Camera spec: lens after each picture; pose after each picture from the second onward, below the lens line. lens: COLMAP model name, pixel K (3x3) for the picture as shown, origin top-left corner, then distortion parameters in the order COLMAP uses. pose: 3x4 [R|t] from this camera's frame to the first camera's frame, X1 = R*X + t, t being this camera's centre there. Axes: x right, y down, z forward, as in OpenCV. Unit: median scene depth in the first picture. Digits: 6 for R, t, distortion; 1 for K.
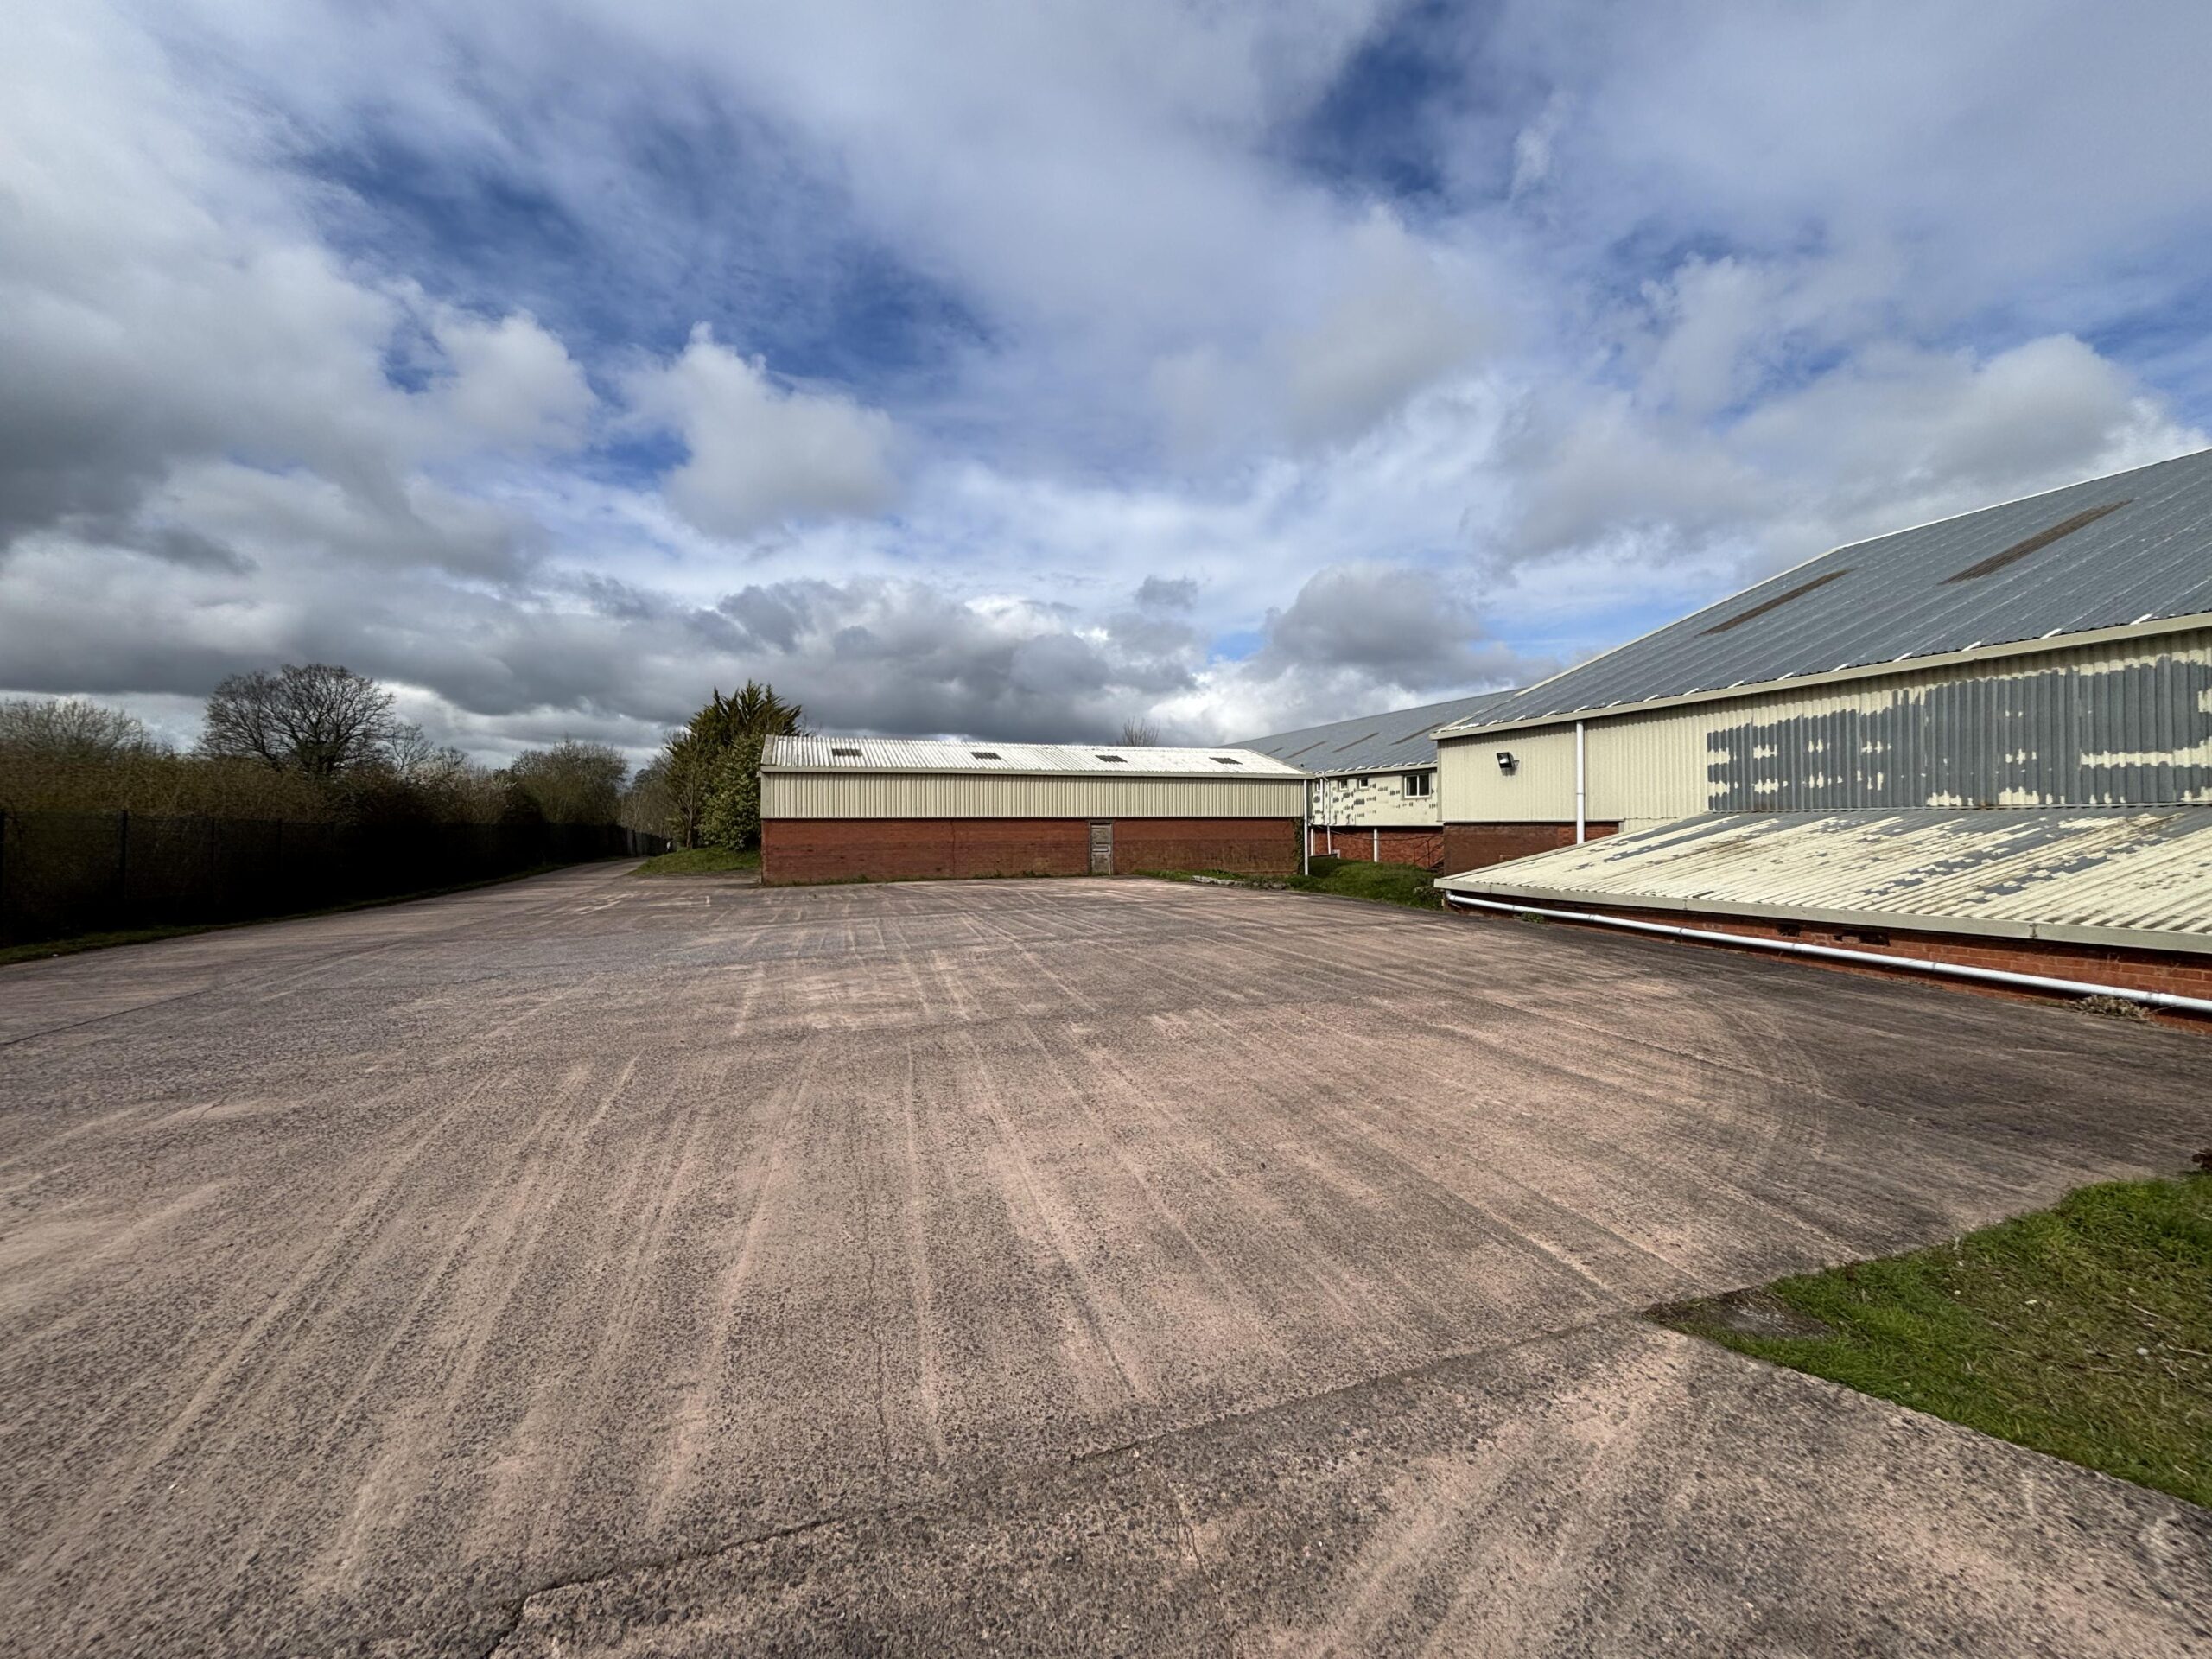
lens RADIAL K [[899.0, 0, 1127.1], [0, 899.0, 829.6], [0, 0, 1]] dist [-0.003656, 0.000908]
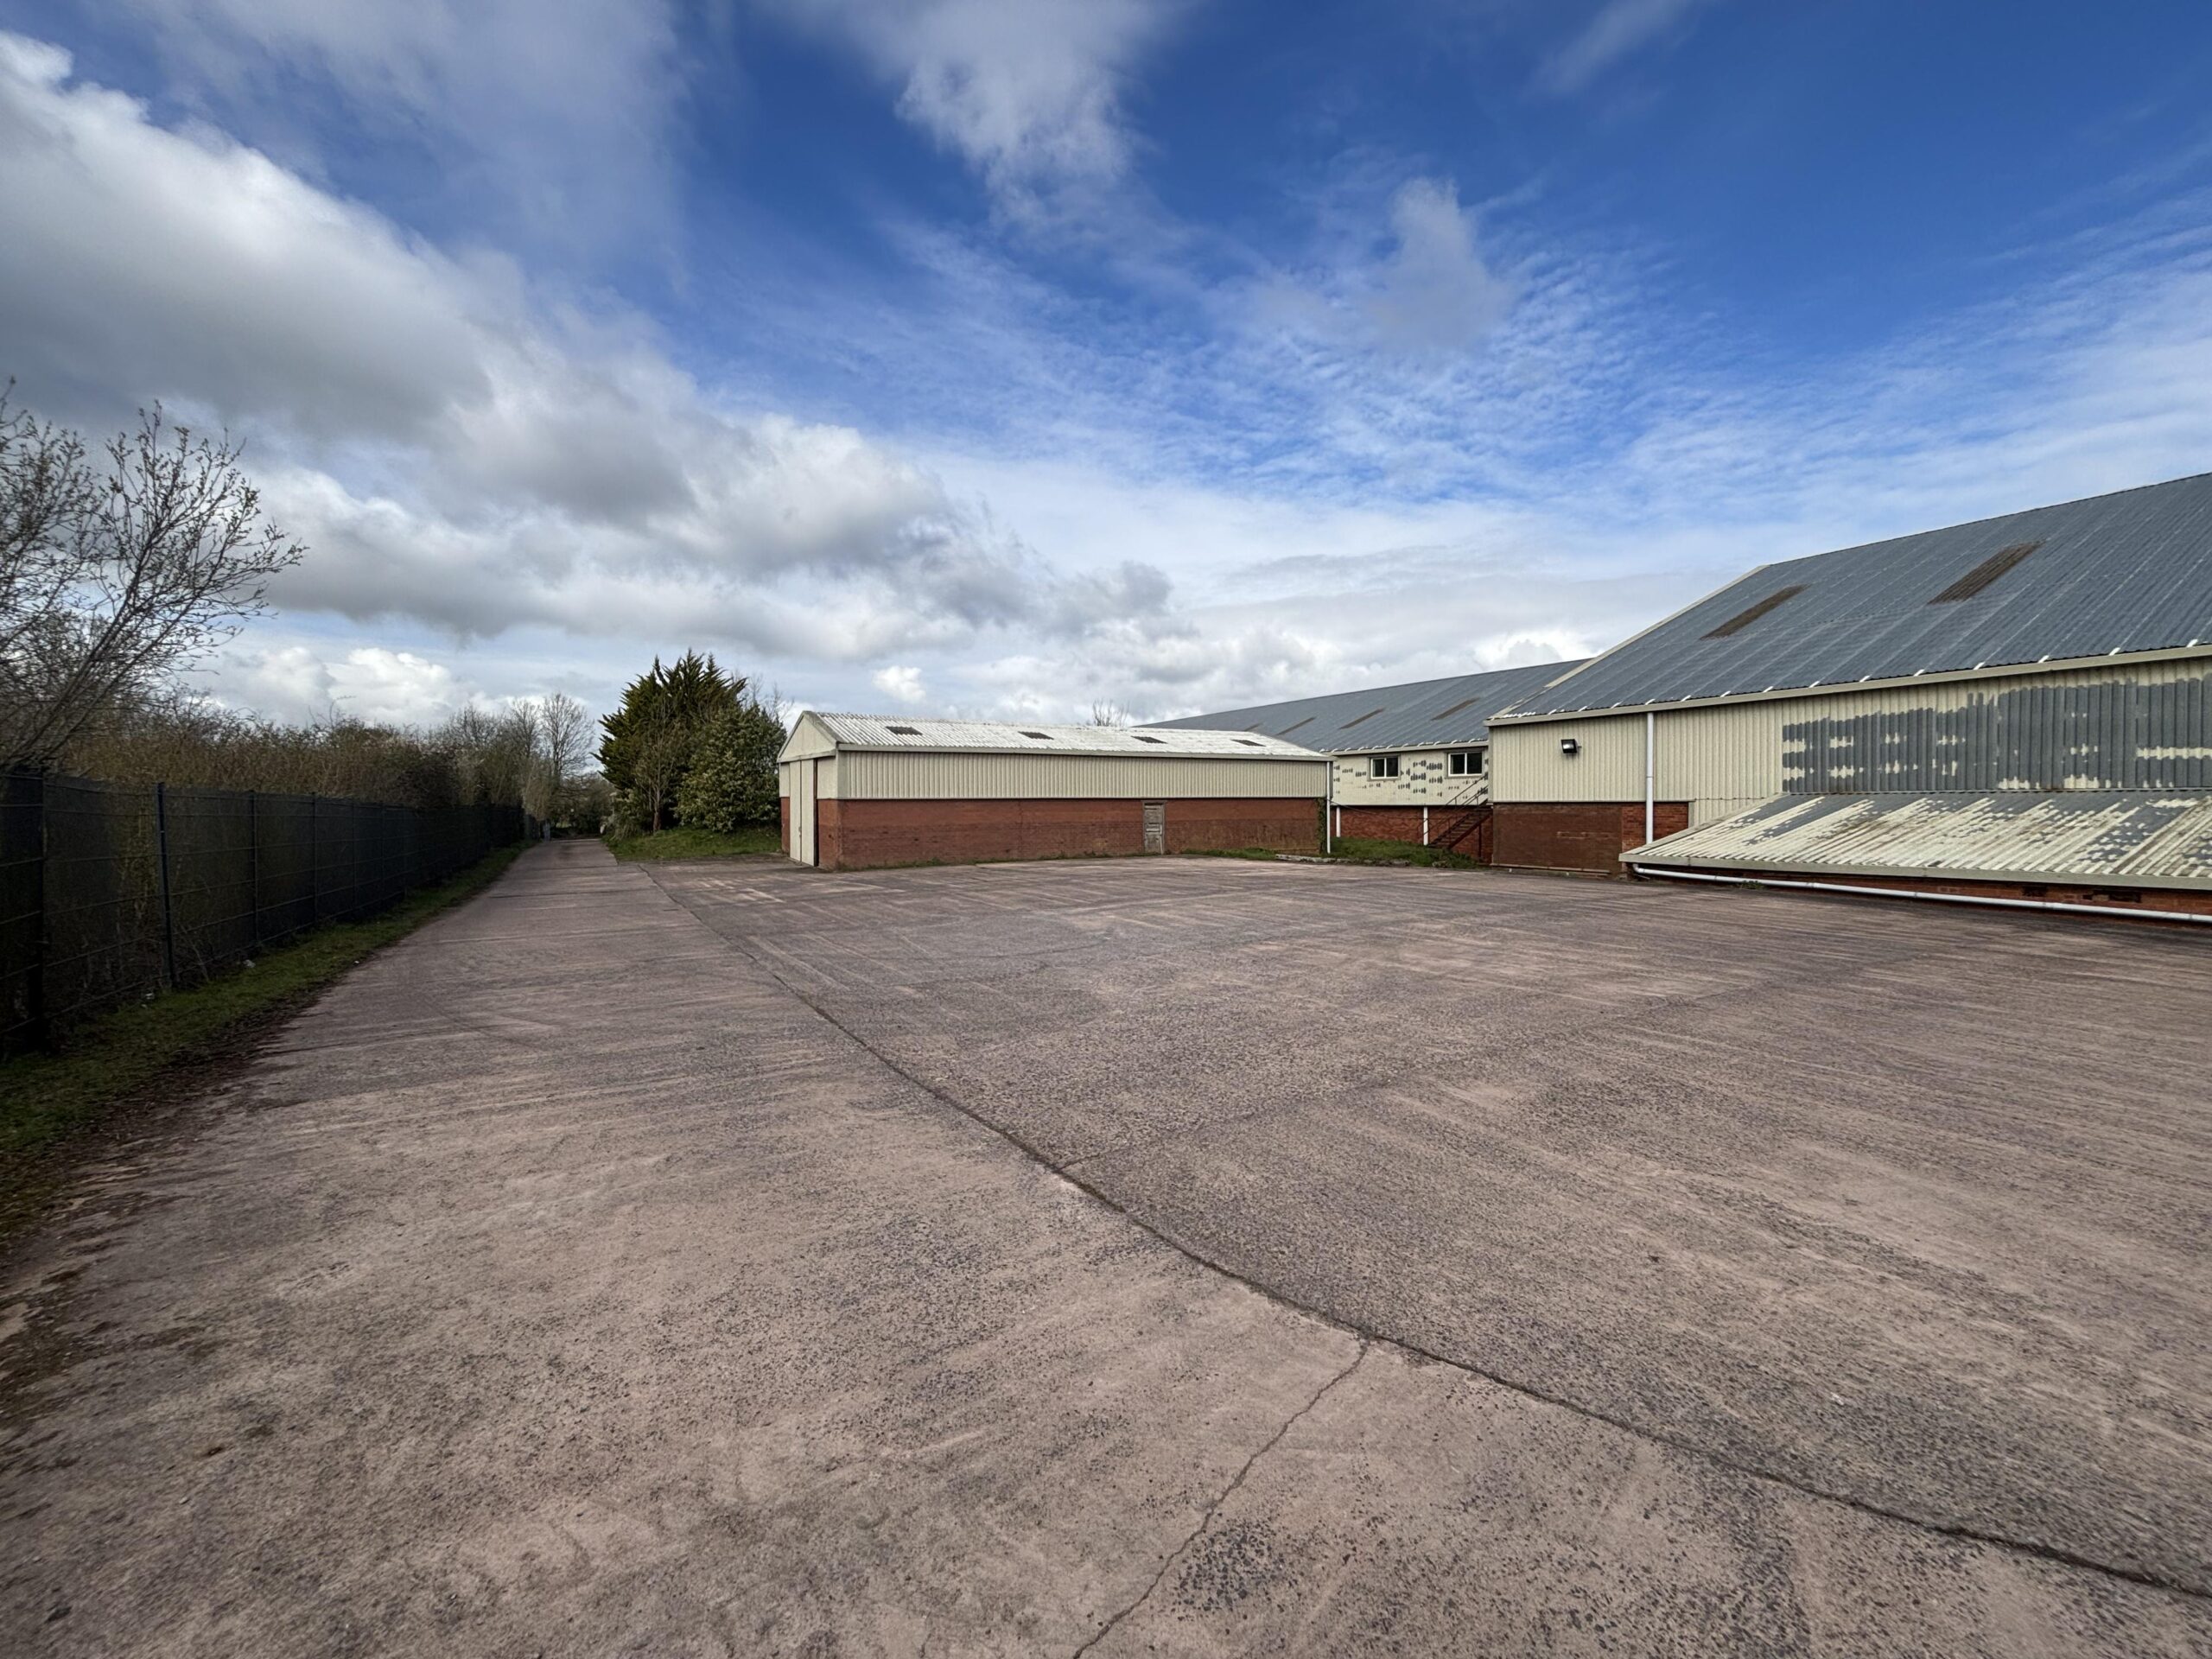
lens RADIAL K [[899.0, 0, 1092.6], [0, 899.0, 824.8], [0, 0, 1]] dist [-0.003656, 0.000908]
pose [[0.982817, -0.006248, 0.184478, -0.446778], [0.003022, 0.999838, 0.017766, -0.002489], [-0.184559, -0.016904, 0.982676, 0.023872]]
